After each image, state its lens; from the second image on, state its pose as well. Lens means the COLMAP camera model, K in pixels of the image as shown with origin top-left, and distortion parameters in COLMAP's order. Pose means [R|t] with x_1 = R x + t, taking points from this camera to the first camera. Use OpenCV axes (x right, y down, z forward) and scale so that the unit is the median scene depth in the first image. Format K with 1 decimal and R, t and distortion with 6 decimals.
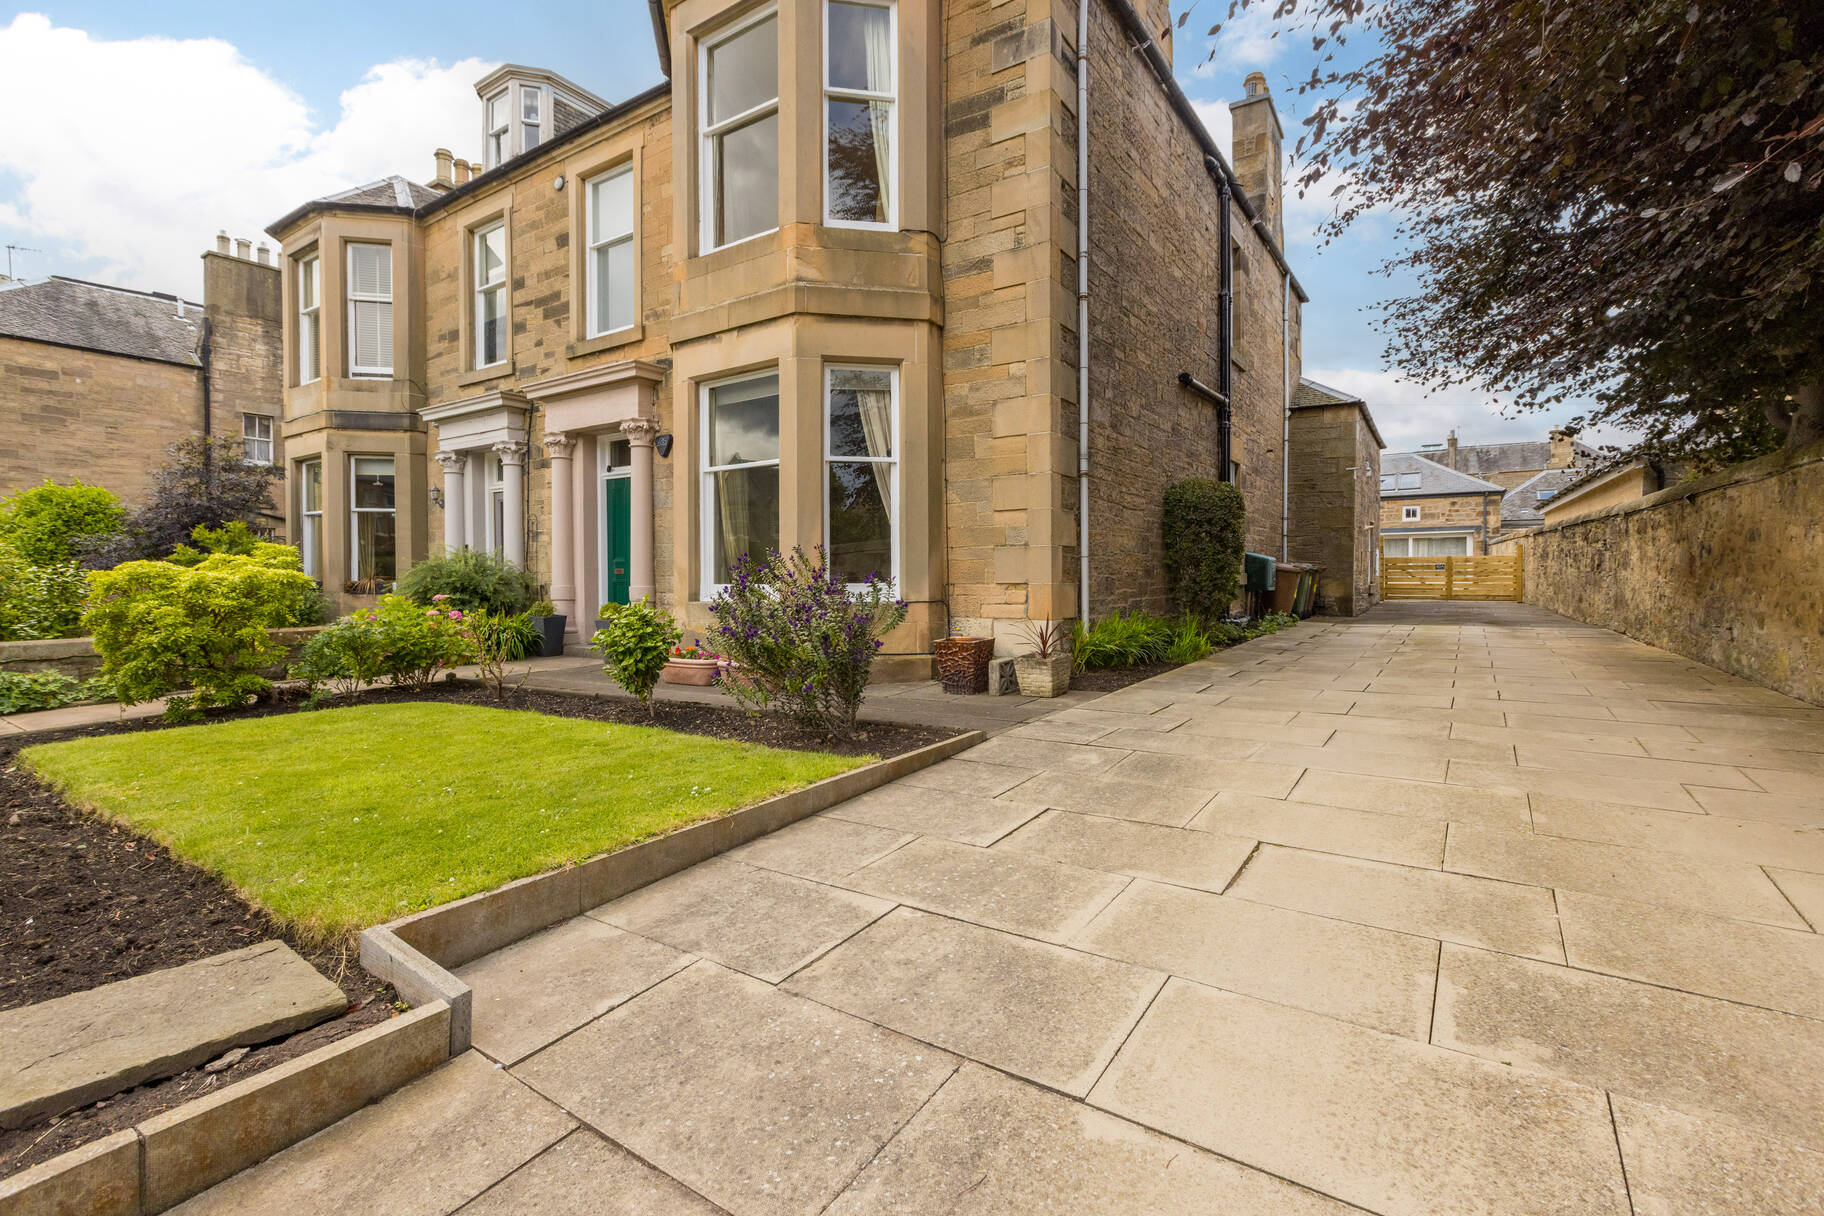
lens RADIAL K [[810.9, 0, 916.0], [0, 810.9, 579.8], [0, 0, 1]] dist [0.001033, -0.000723]
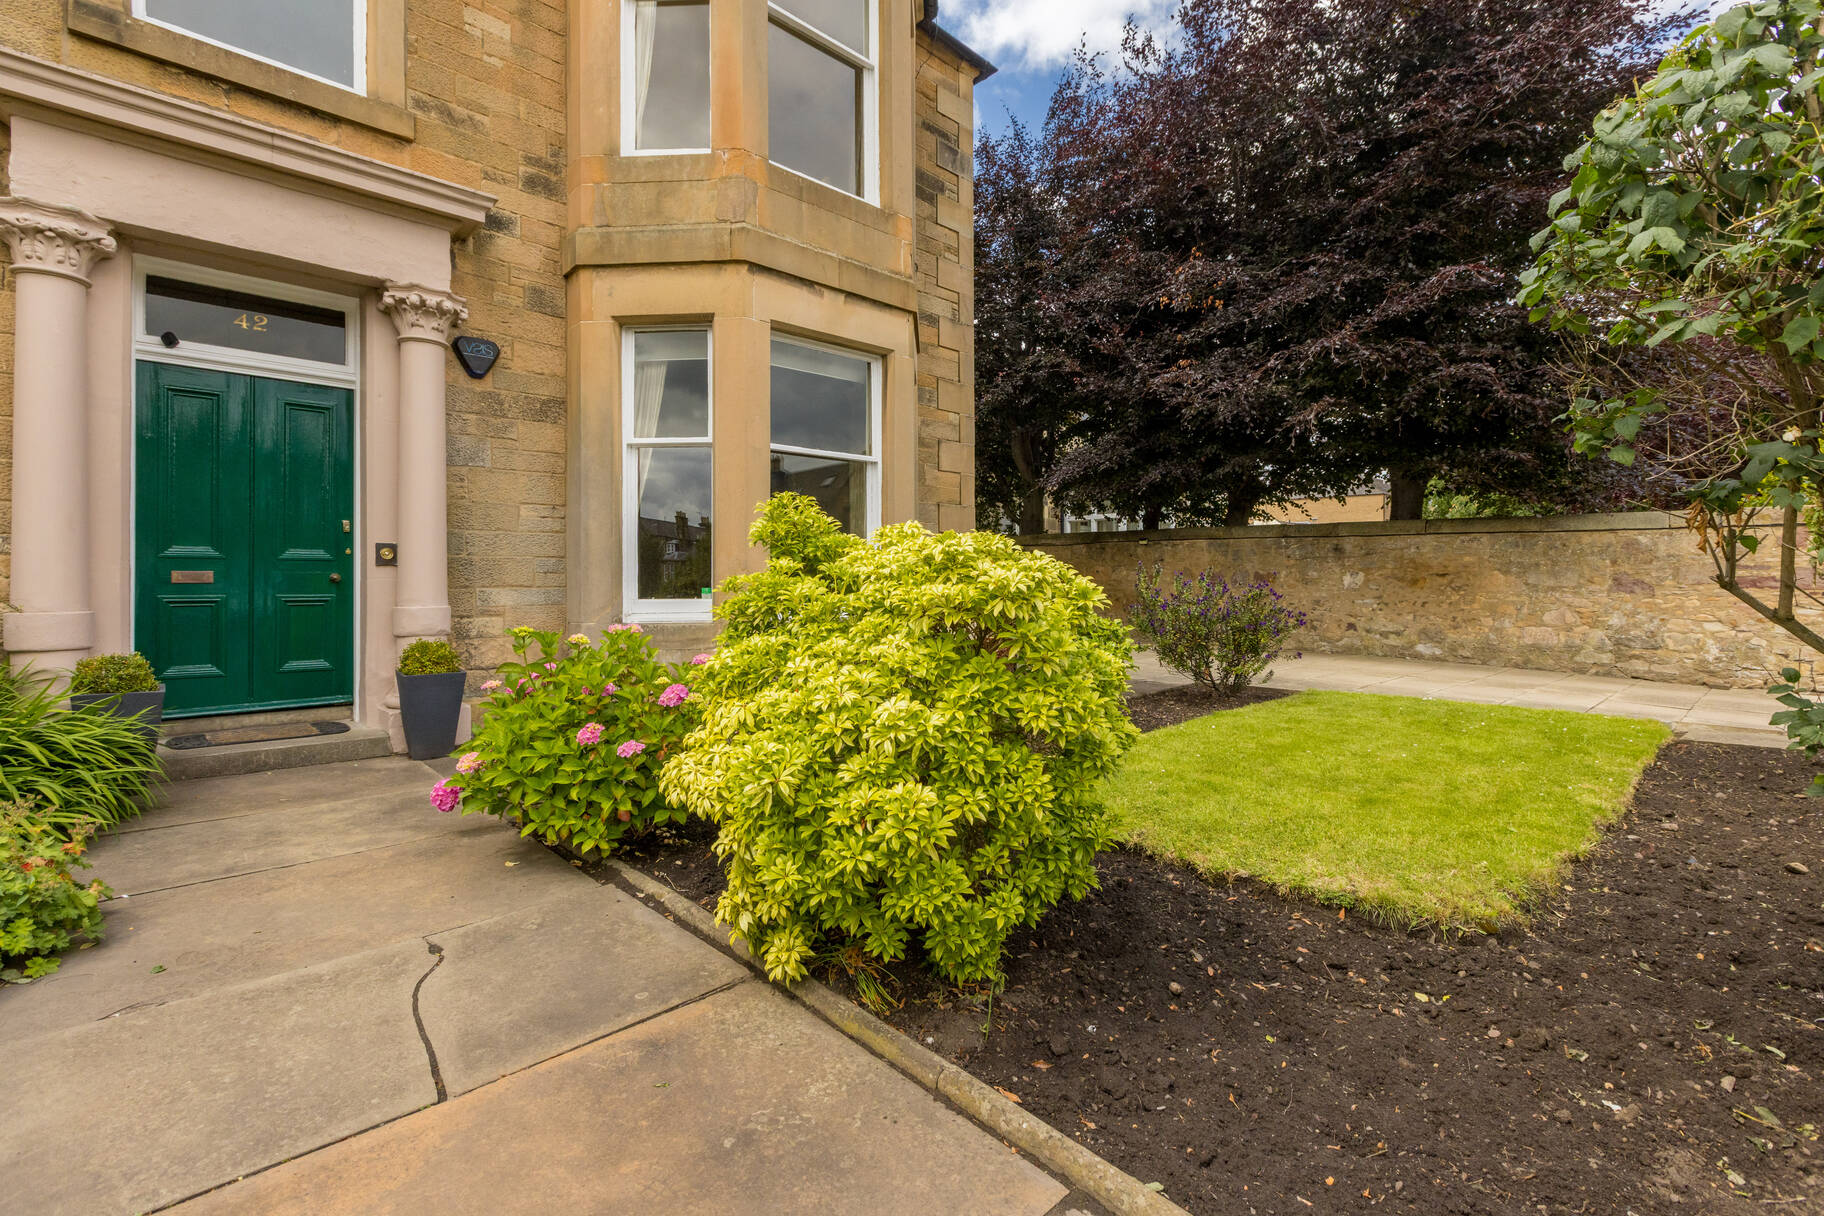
lens RADIAL K [[810.9, 0, 916.0], [0, 810.9, 579.8], [0, 0, 1]] dist [0.001033, -0.000723]
pose [[0.226325, 0.011485, 0.973984, -0.700764], [0.006910, 0.999886, -0.013397, -0.000004], [-0.974027, 0.009762, 0.226220, 0.508116]]
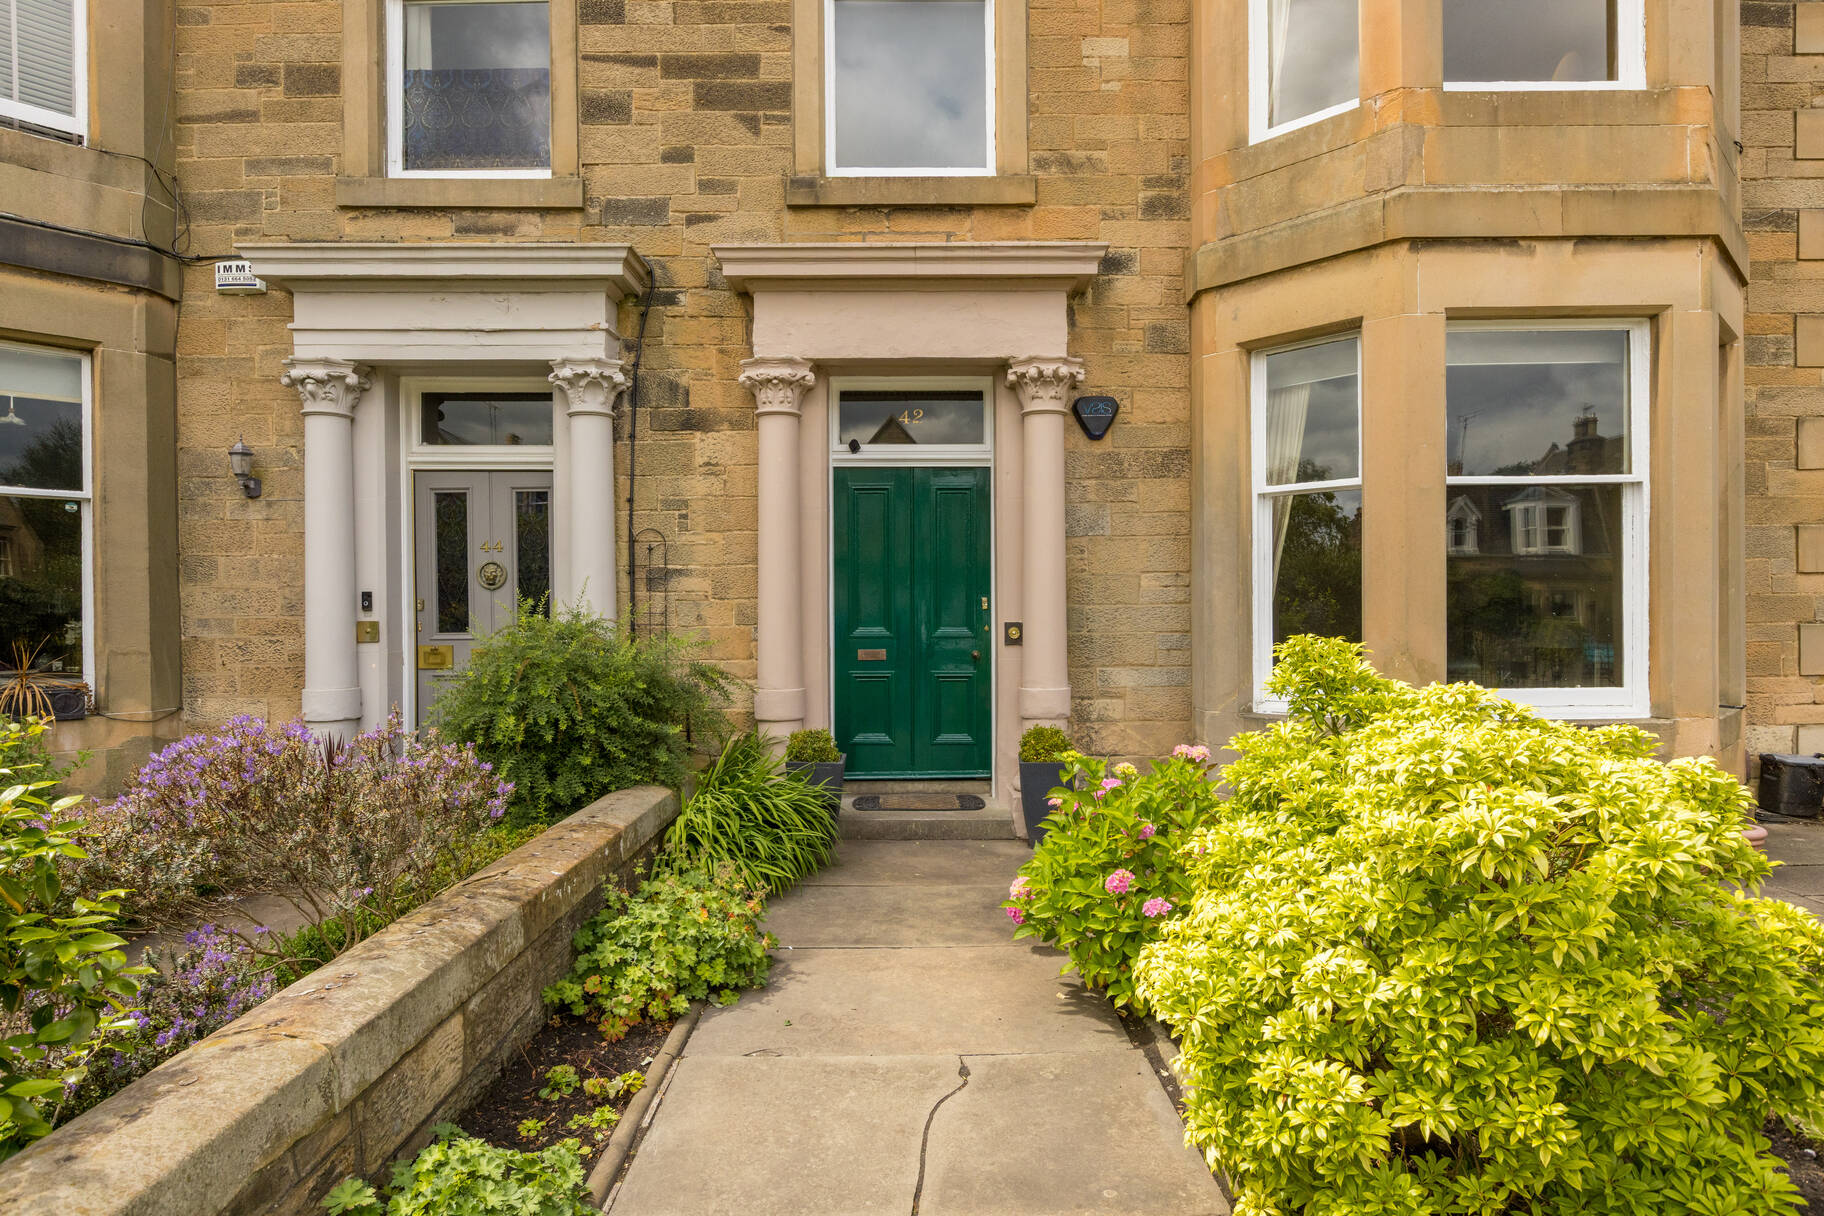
lens RADIAL K [[1042.0, 0, 915.3], [0, 1042.0, 615.5], [0, 0, 1]] dist [-0.004522, -0.000292]
pose [[0.829693, -0.000600, 0.558219, -0.692465], [0.003916, 0.999981, -0.004745, -0.030684], [-0.558206, 0.006123, 0.829680, 0.449966]]
